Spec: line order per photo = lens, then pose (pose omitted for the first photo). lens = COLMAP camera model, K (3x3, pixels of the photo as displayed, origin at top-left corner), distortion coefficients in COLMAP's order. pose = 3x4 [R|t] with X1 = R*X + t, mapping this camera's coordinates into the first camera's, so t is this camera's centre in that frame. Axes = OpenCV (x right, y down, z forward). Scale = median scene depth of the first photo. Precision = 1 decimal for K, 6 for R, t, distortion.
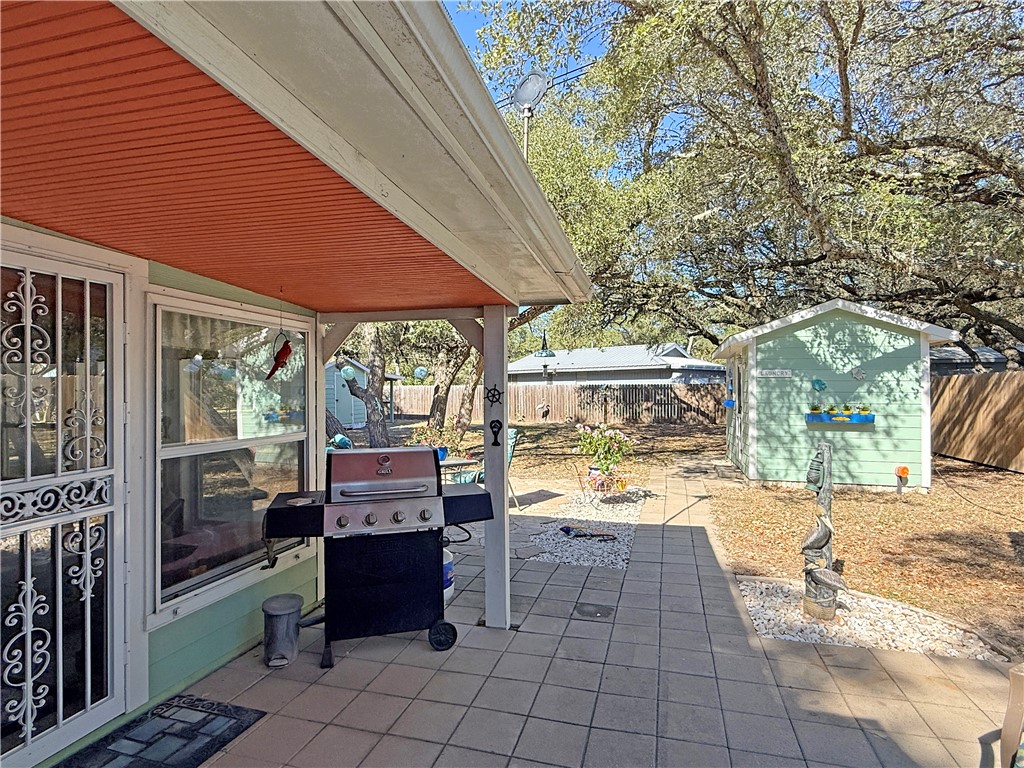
lens RADIAL K [[549.9, 0, 512.5], [0, 549.9, 382.4], [0, 0, 1]] dist [-0.000608, 0.000482]
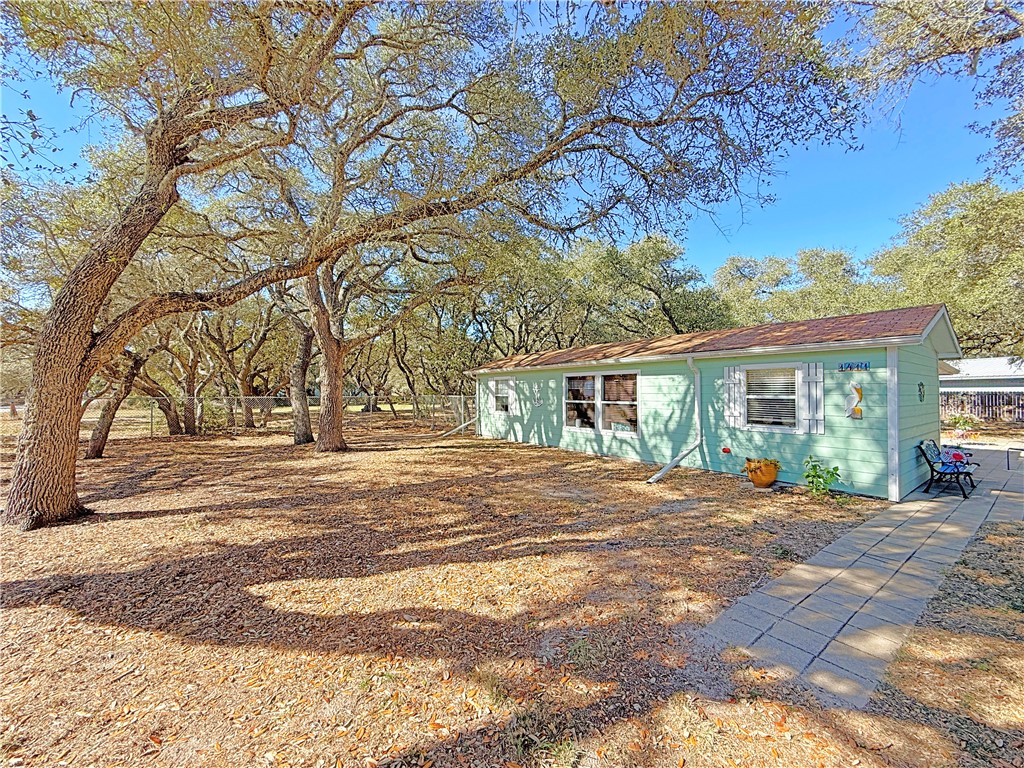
lens RADIAL K [[408.7, 0, 509.3], [0, 408.7, 387.0], [0, 0, 1]] dist [0.000831, -0.000247]
pose [[0.786558, 0.002256, -0.617512, -0.256900], [-0.000486, 0.999995, 0.003034, -0.031058], [0.617516, -0.002087, 0.786556, -1.450235]]
